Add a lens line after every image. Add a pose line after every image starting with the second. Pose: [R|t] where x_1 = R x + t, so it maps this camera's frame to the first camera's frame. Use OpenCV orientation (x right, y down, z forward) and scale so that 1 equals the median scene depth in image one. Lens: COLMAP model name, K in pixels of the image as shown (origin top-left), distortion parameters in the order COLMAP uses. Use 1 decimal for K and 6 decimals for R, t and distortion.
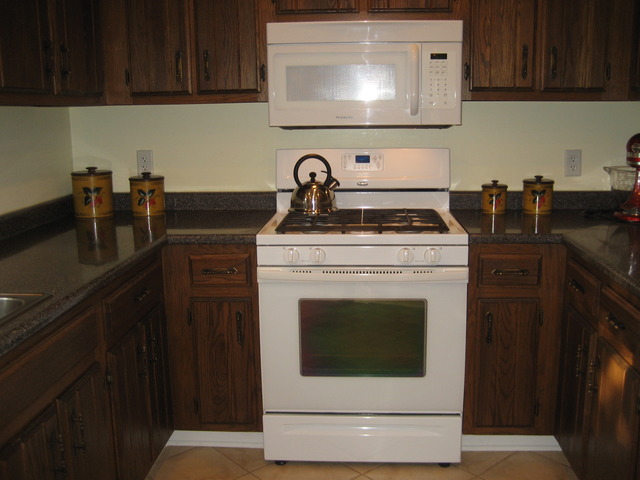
lens RADIAL K [[663.1, 0, 319.0], [0, 663.1, 238.9], [0, 0, 1]] dist [-0.095769, 0.000000]
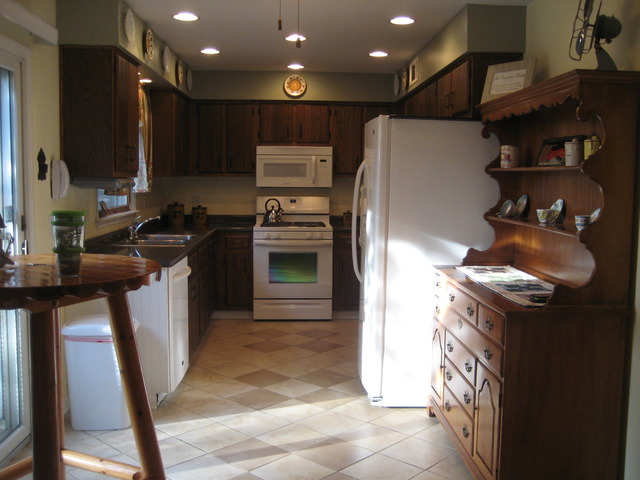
lens RADIAL K [[663.1, 0, 320.2], [0, 663.1, 240.1], [0, 0, 1]] dist [-0.095769, 0.000000]
pose [[0.993109, 0.011233, 0.116652, -0.126520], [0.000637, 0.994863, -0.101225, 0.289675], [-0.117190, 0.100602, 0.988001, -1.508286]]
